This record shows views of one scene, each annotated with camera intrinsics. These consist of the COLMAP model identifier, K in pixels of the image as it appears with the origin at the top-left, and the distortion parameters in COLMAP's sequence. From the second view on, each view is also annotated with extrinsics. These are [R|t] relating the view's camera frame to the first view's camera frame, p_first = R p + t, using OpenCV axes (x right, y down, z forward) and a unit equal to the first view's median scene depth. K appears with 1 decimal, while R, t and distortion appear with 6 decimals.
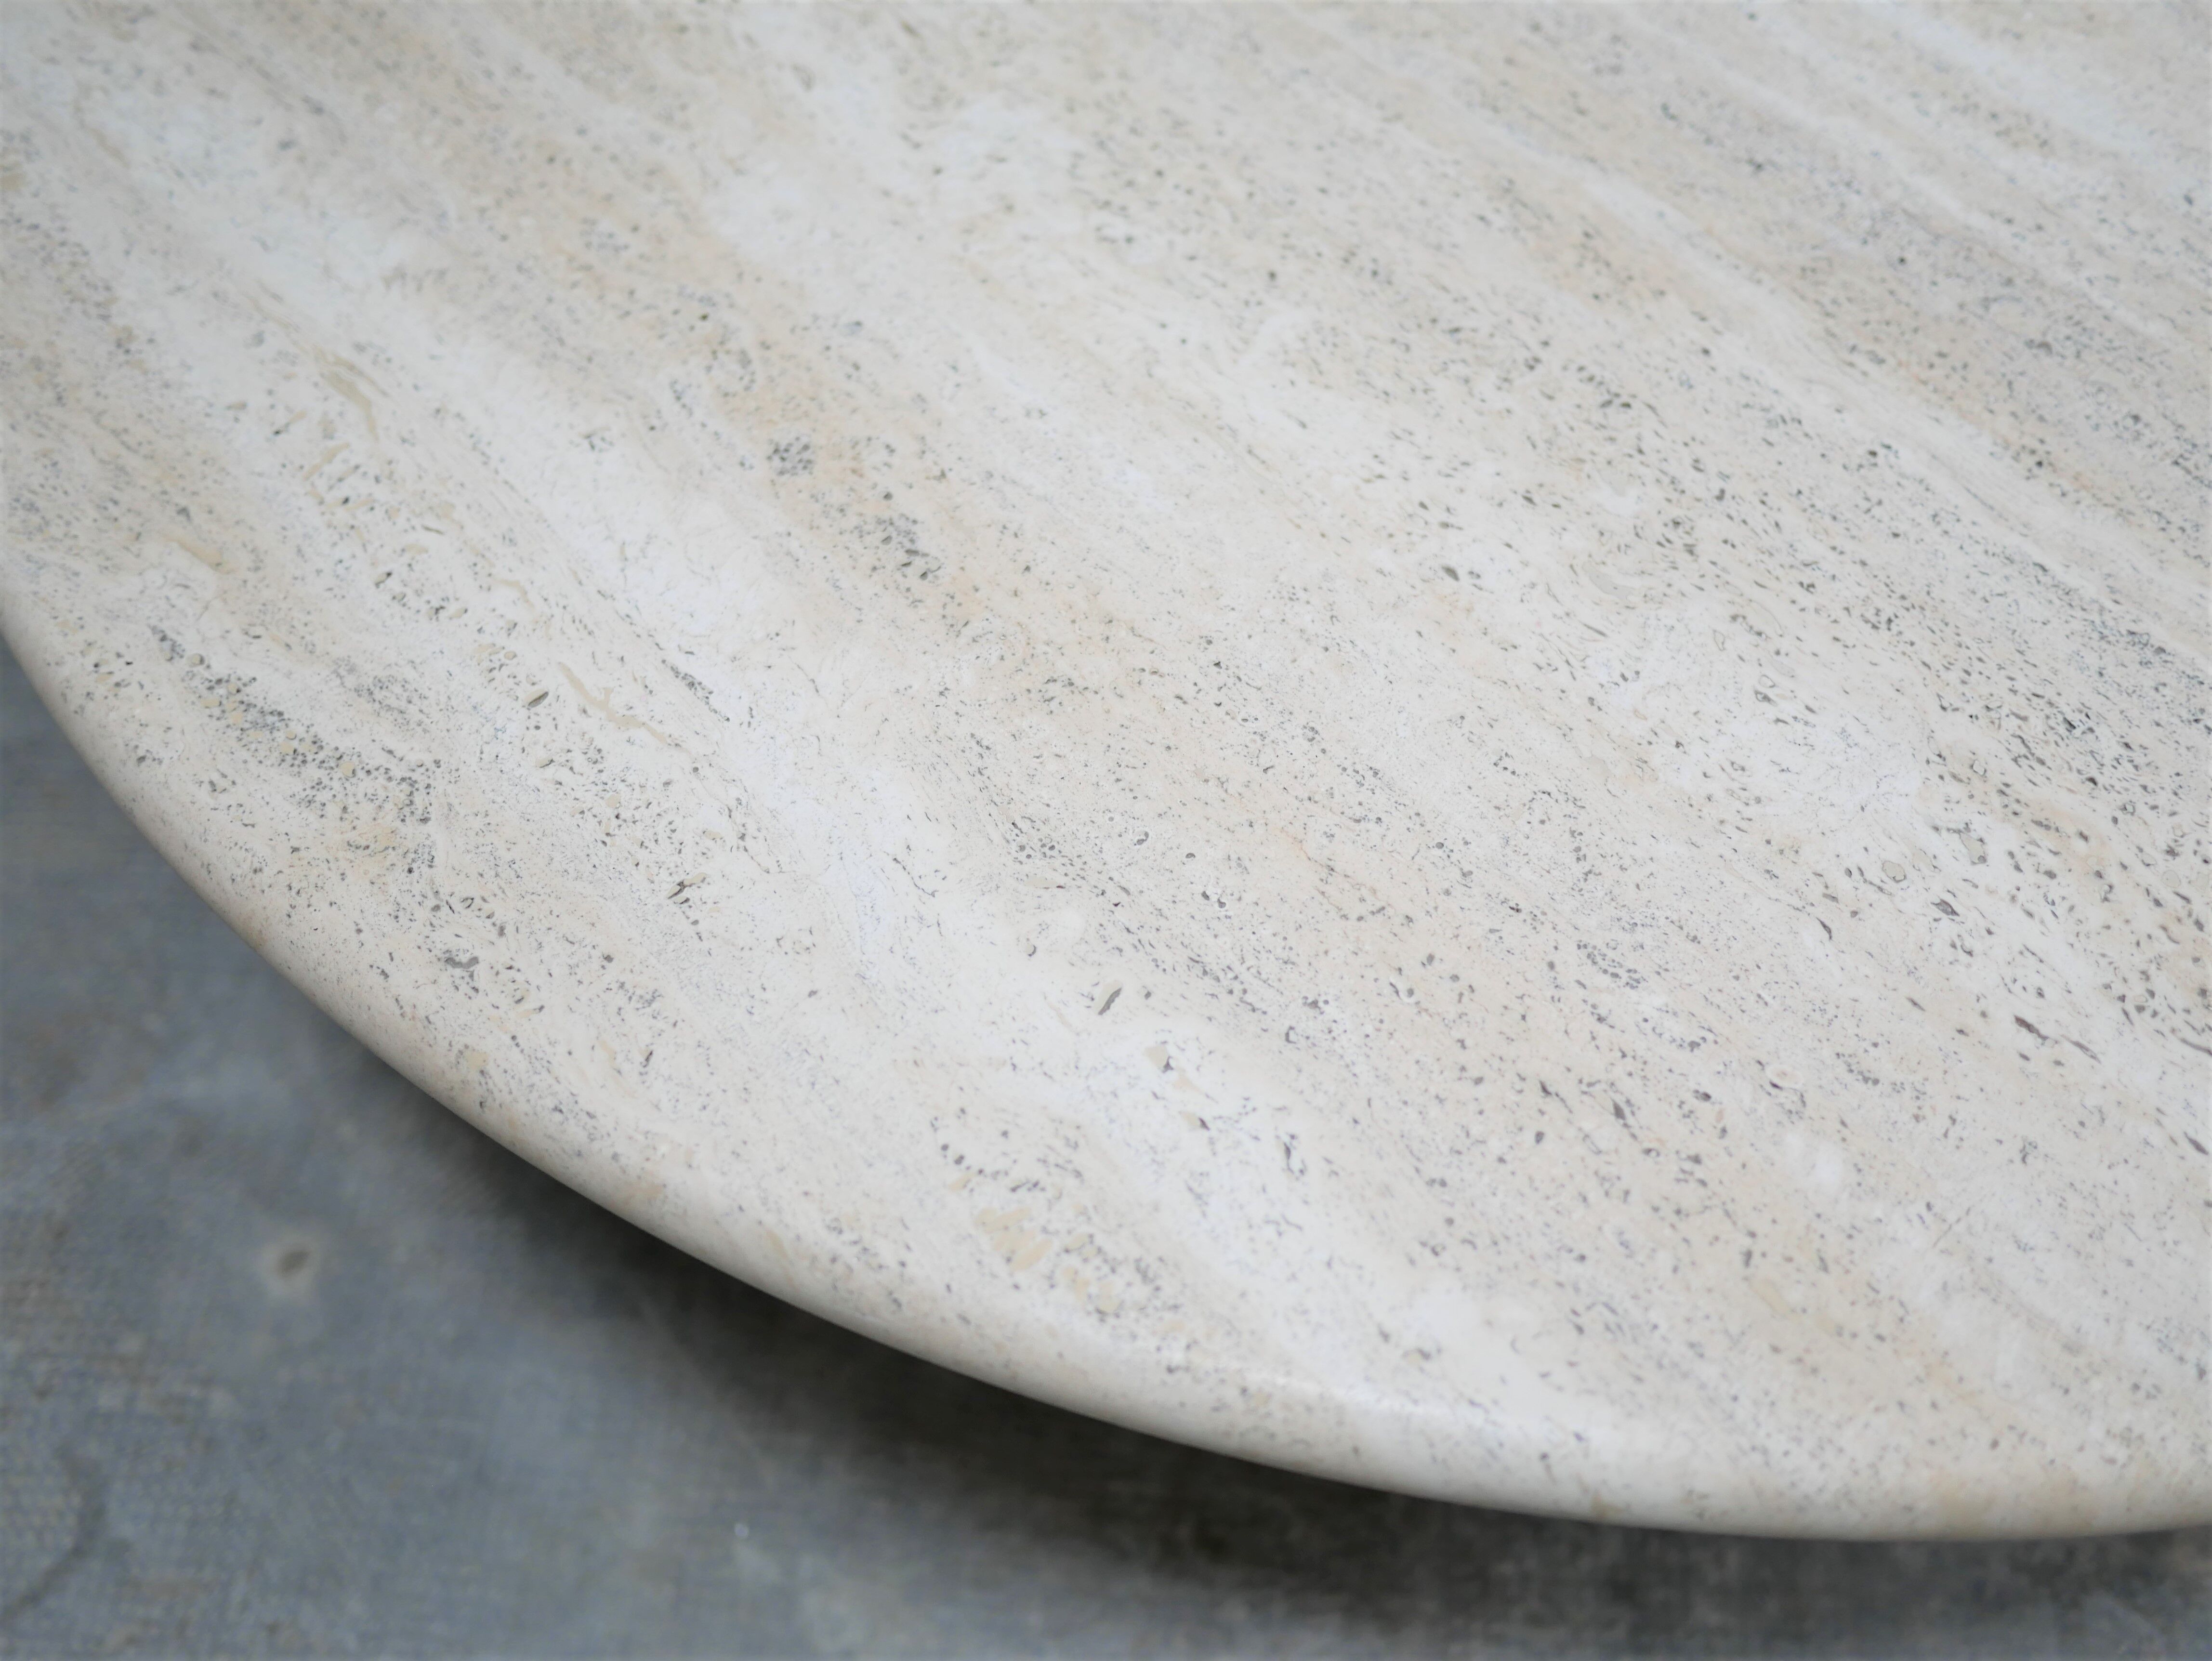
lens RADIAL K [[2511.3, 0, 1115.1], [0, 2511.3, 837.2], [0, 0, 1]] dist [-0.009346, 0.000000]
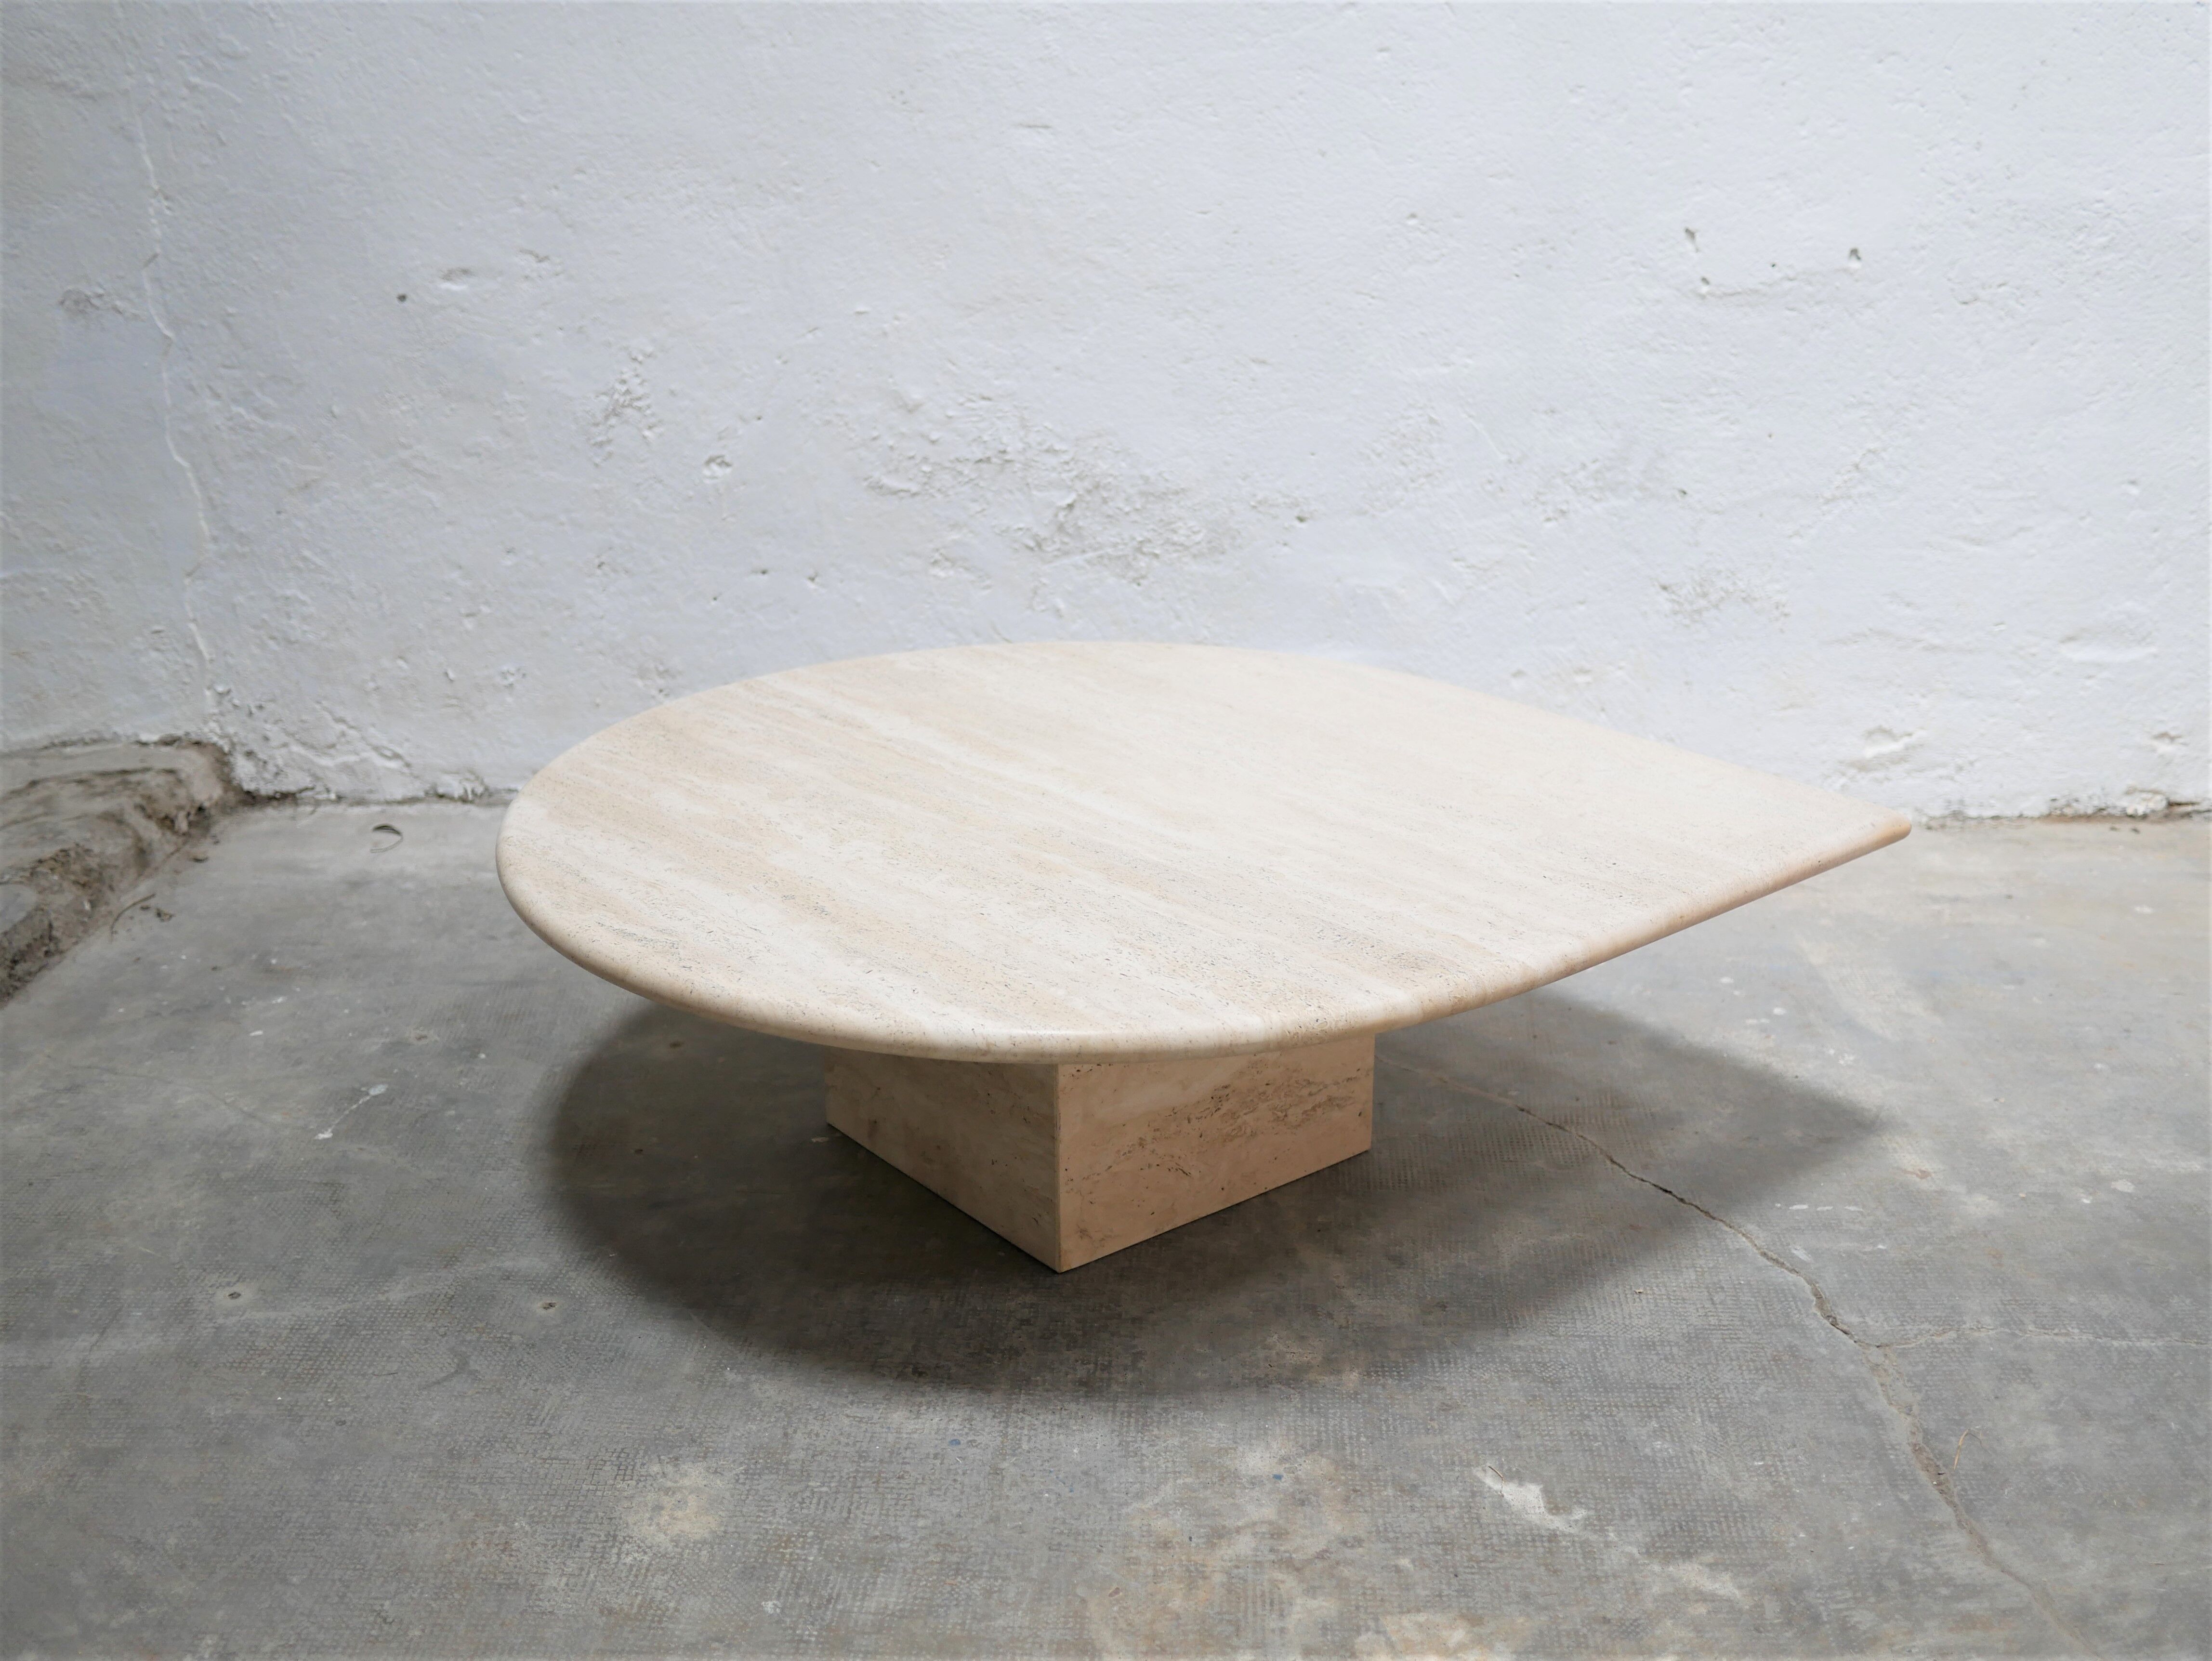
lens RADIAL K [[2511.3, 0, 1105.2], [0, 2511.3, 824.8], [0, 0, 1]] dist [-0.009346, 0.000000]
pose [[0.999938, 0.007915, 0.007891, 0.263070], [-0.001712, 0.806177, -0.591672, 1.740674], [-0.011045, 0.591621, 0.806140, -1.739594]]
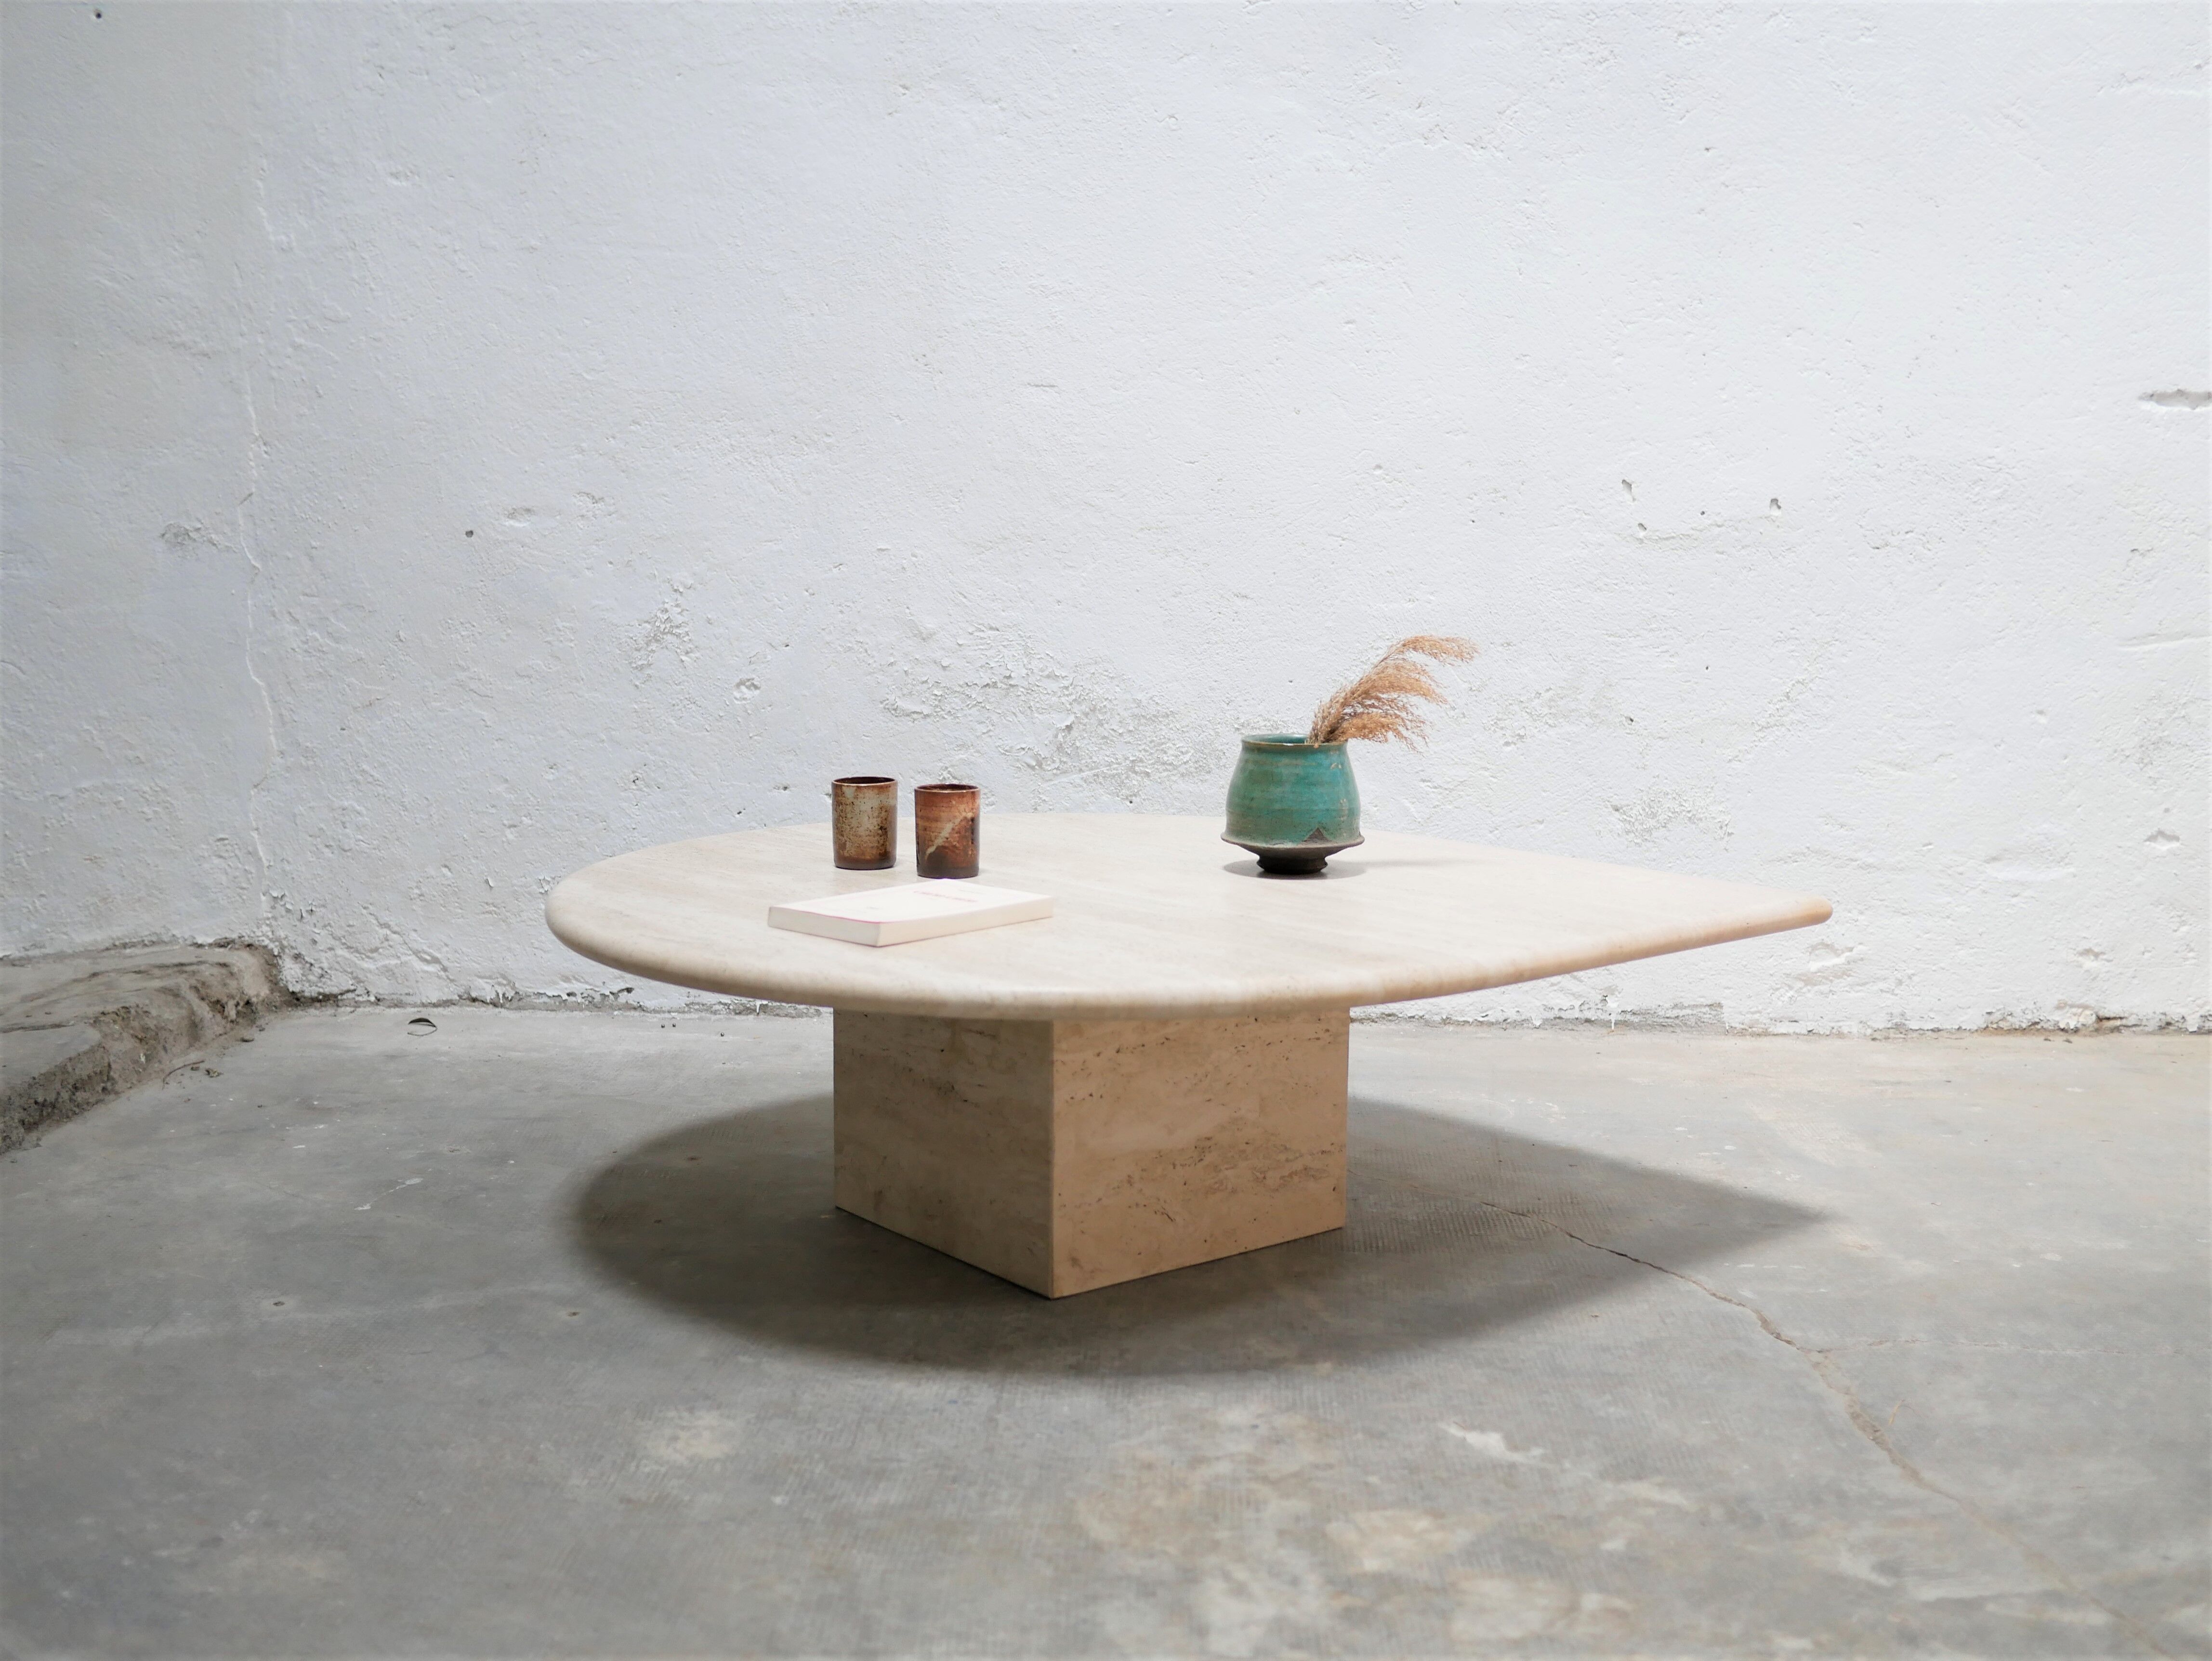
lens RADIAL K [[2511.3, 0, 1095.8], [0, 2511.3, 820.5], [0, 0, 1]] dist [-0.009346, 0.000000]
pose [[0.999805, 0.019320, 0.004156, 0.268068], [-0.009751, 0.665208, -0.746594, 2.489621], [-0.017189, 0.746408, 0.665267, -1.562507]]
